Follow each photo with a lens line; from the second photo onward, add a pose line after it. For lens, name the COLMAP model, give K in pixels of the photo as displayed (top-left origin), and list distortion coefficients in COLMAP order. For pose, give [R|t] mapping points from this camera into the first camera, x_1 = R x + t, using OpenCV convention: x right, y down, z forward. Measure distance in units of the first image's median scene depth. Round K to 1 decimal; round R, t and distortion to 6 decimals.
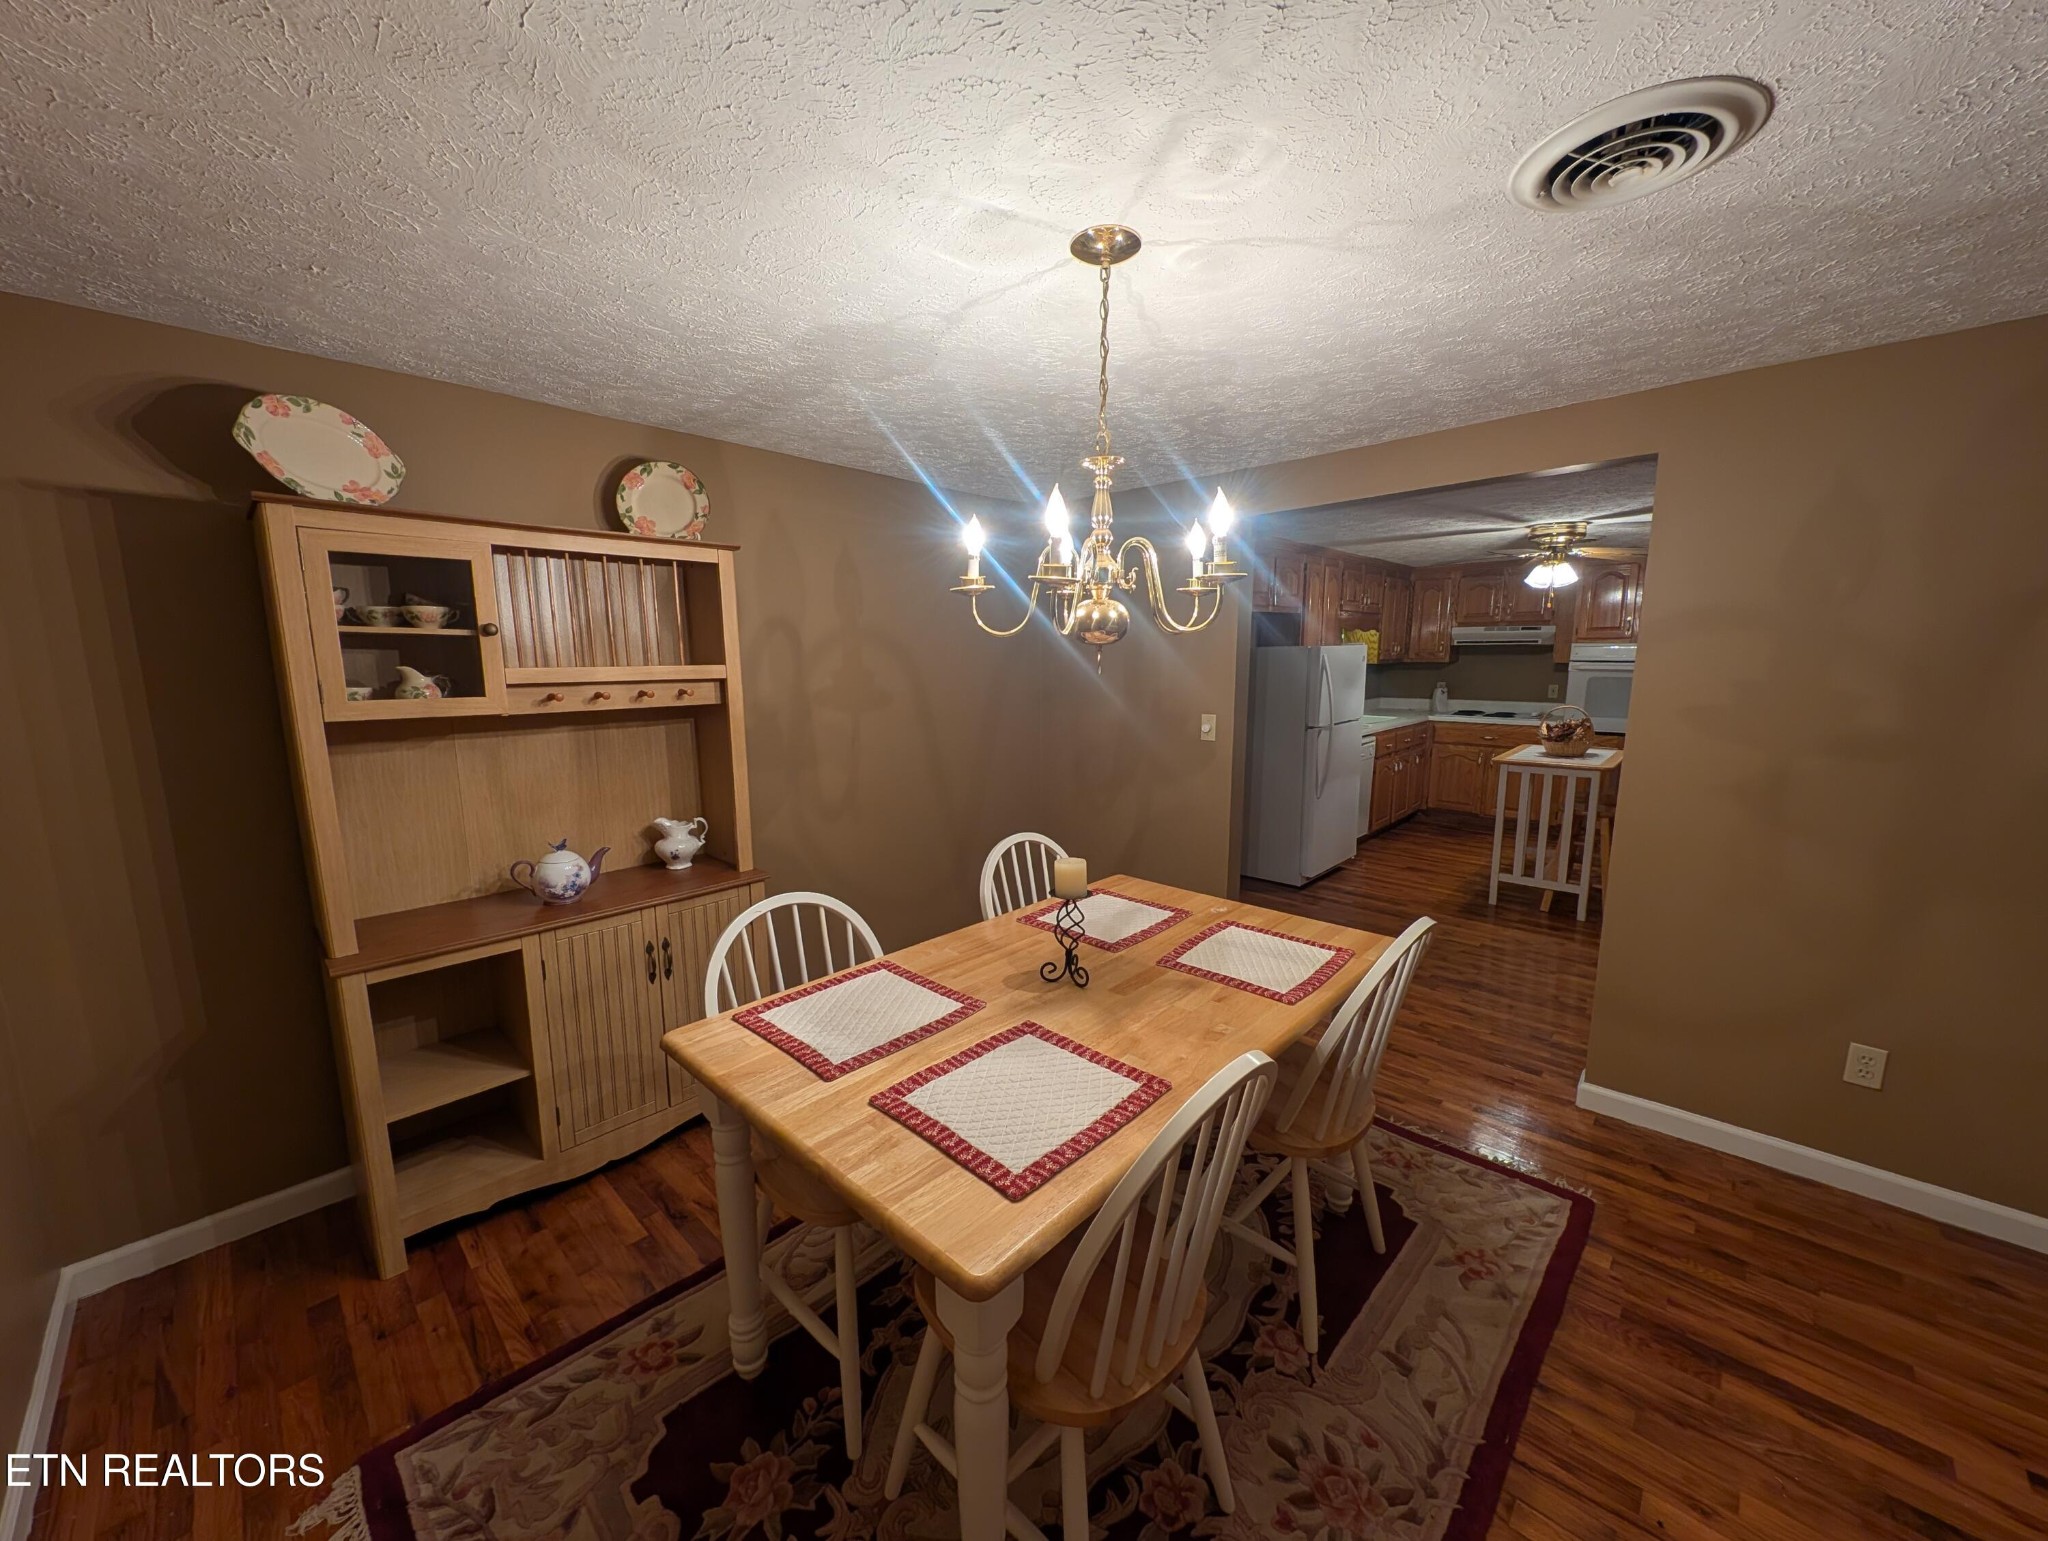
lens RADIAL K [[770.6, 0, 1024.0], [0, 770.6, 770.5], [0, 0, 1]] dist [0.001058, -0.000089]
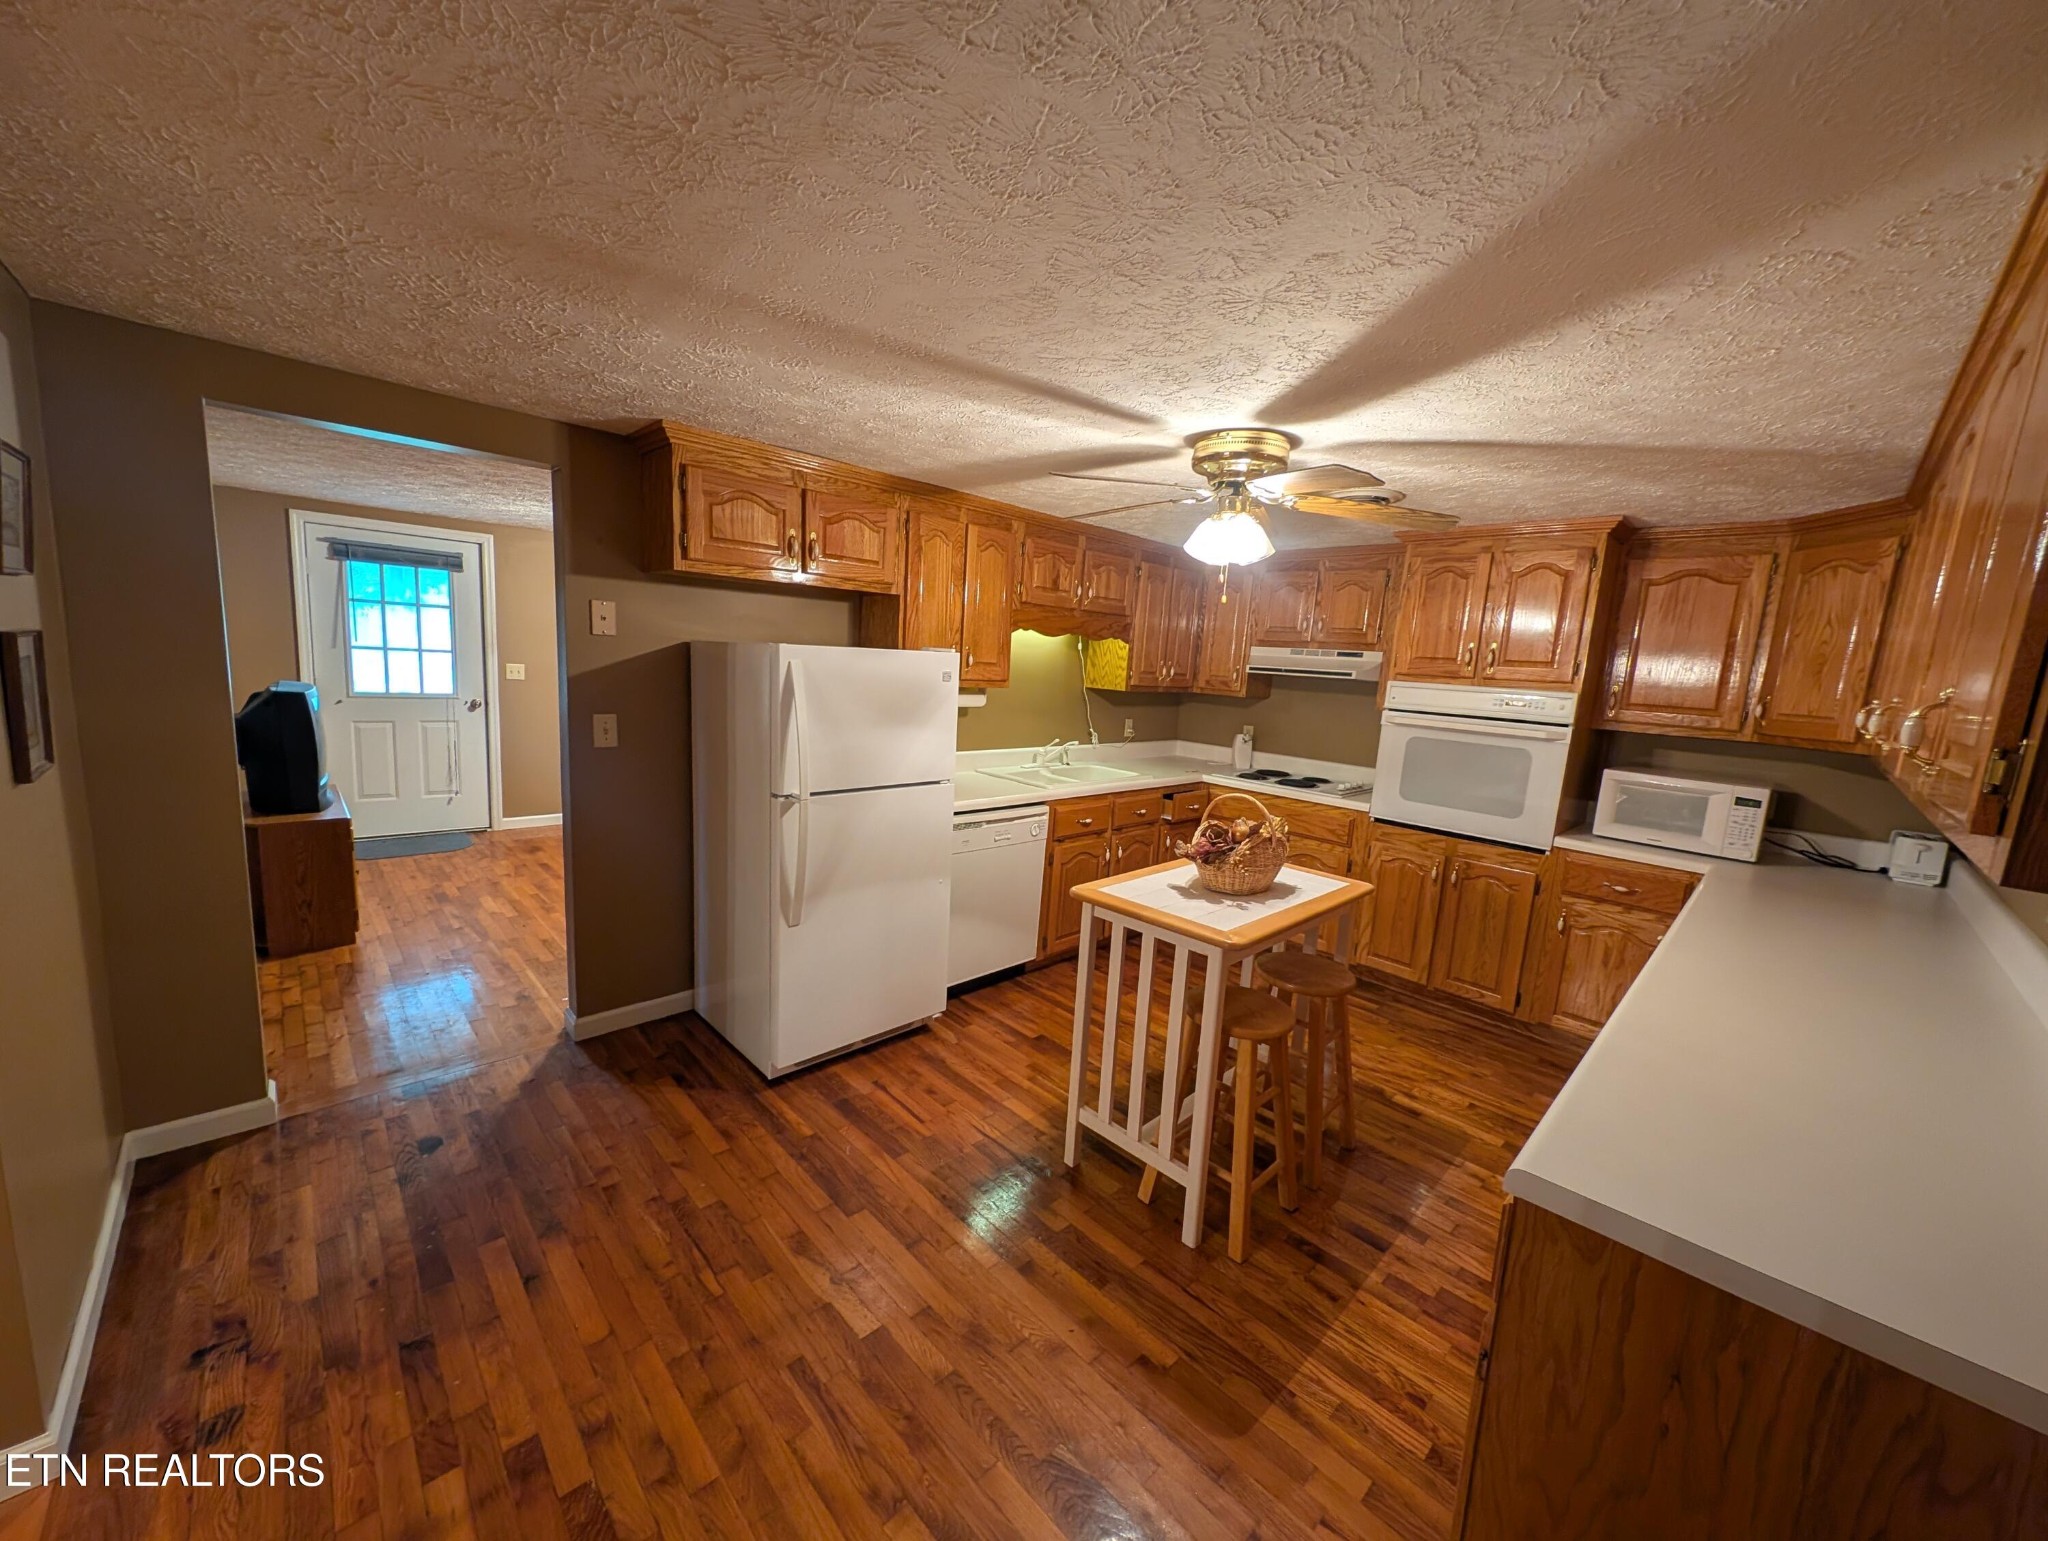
lens RADIAL K [[770.6, 0, 1024.0], [0, 770.6, 770.5], [0, 0, 1]] dist [0.001058, -0.000089]
pose [[0.996882, 0.074213, -0.026797, 0.439645], [-0.074483, 0.997180, -0.009231, -0.064199], [0.026036, 0.011198, 0.999598, 0.368051]]
